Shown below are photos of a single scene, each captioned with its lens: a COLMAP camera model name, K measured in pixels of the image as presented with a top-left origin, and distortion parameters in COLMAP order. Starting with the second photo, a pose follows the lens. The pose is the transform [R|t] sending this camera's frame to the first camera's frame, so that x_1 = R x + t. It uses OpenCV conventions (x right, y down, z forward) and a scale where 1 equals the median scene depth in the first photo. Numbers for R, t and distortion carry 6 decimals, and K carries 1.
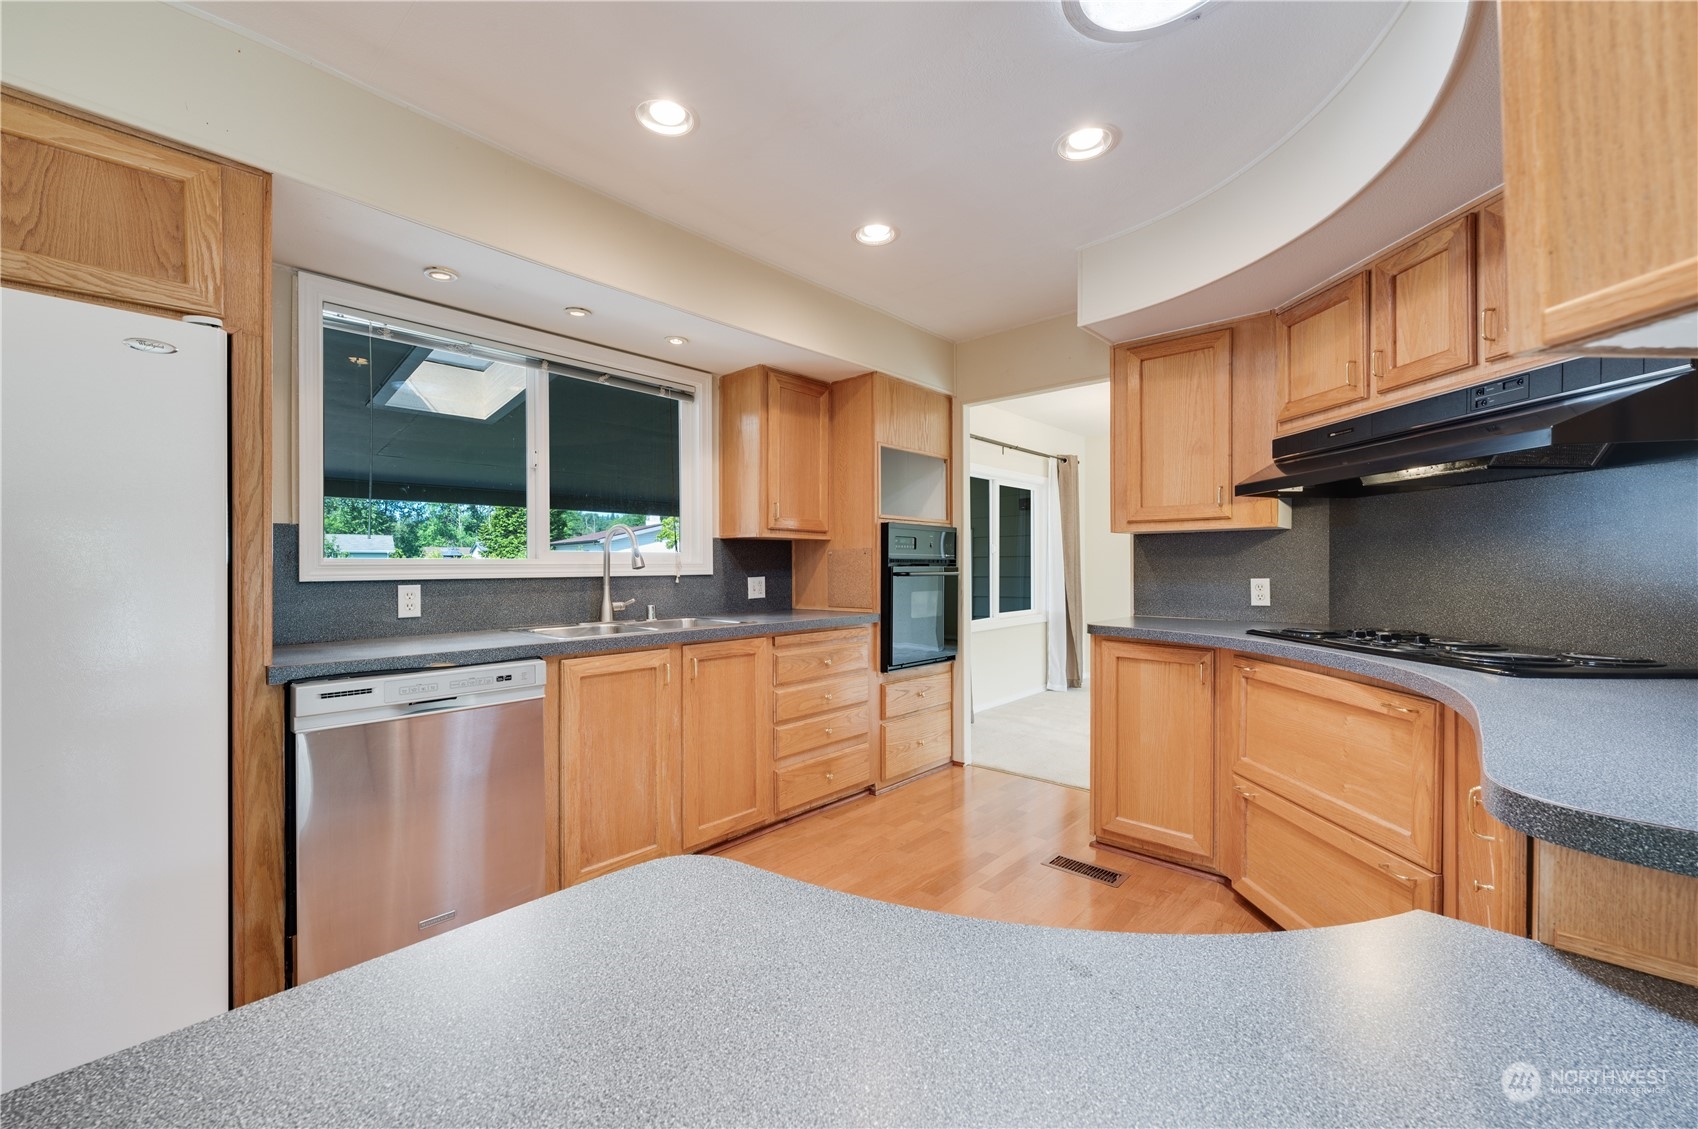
lens RADIAL K [[671.4, 0, 849.0], [0, 671.4, 564.5], [0, 0, 1]] dist [-0.000607, 0.000066]
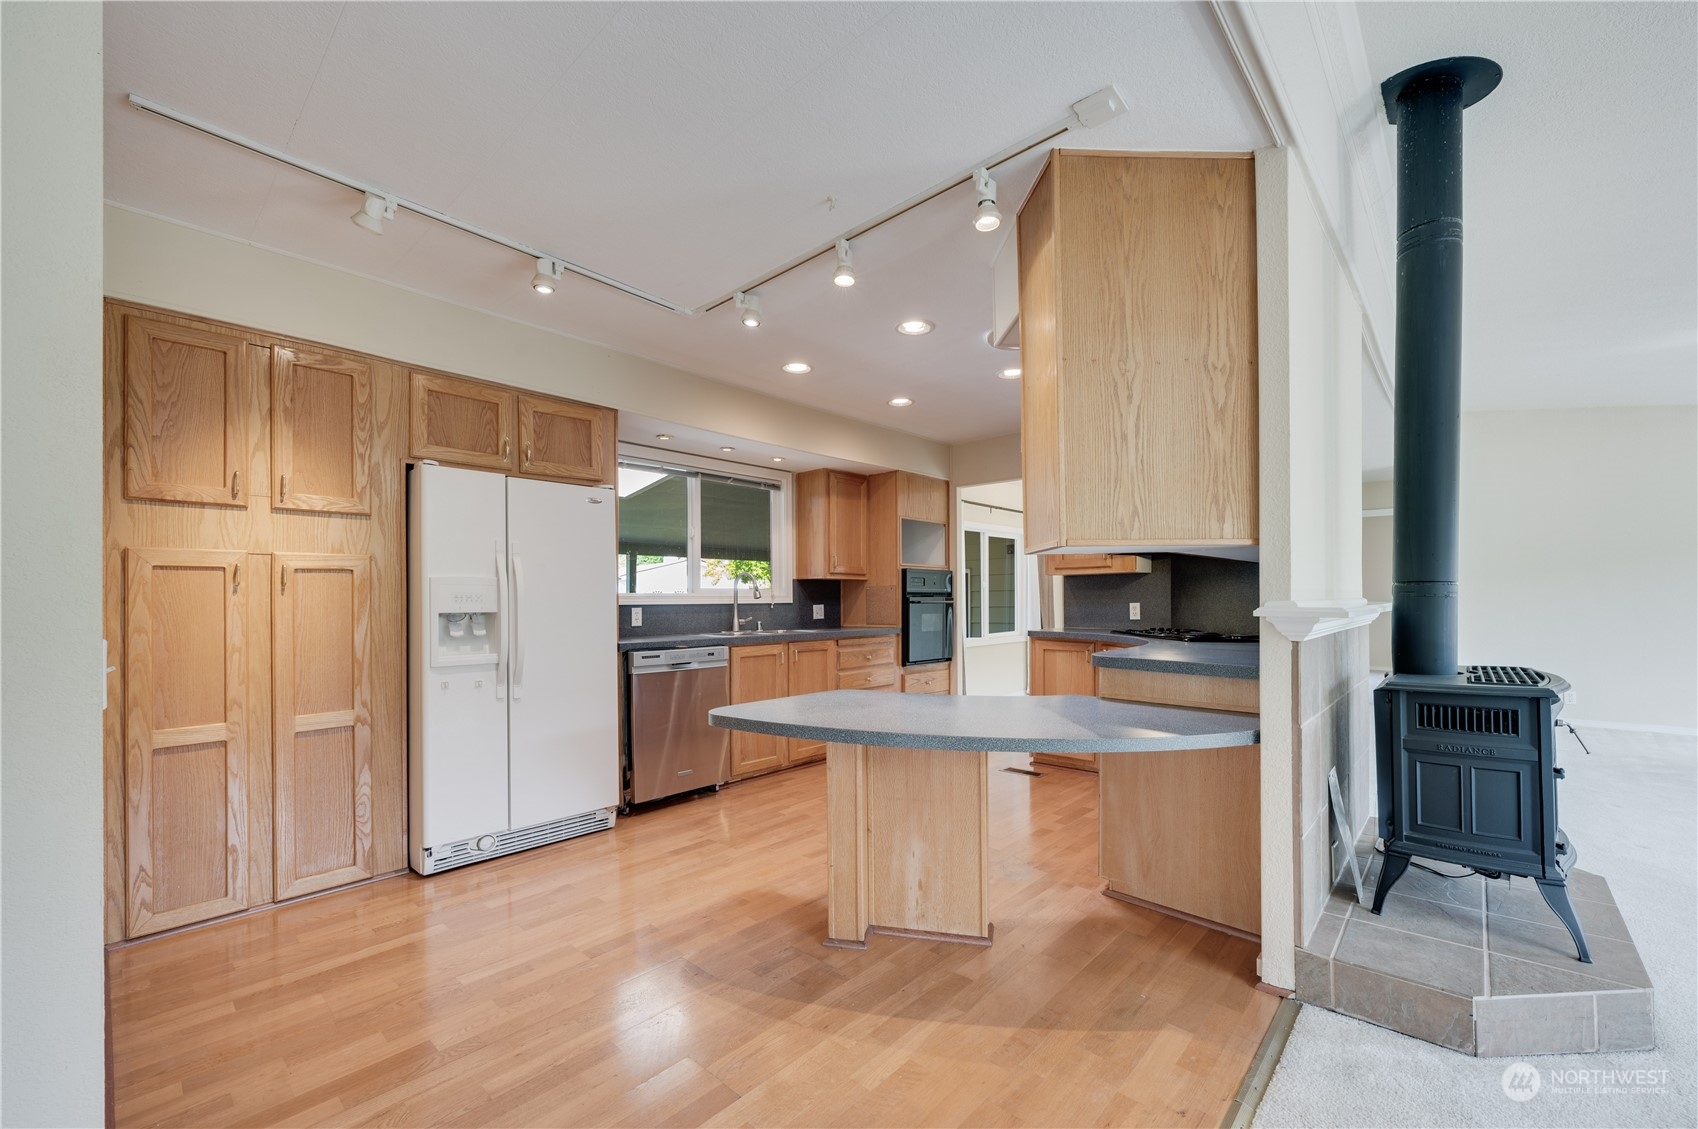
lens RADIAL K [[686.3, 0, 856.7], [0, 686.3, 598.5], [0, 0, 1]] dist [0.000493, -0.000086]
pose [[0.999991, -0.004052, -0.001265, -0.054376], [0.004049, 0.999990, -0.001961, 0.008971], [0.001273, 0.001956, 0.999997, -0.575610]]
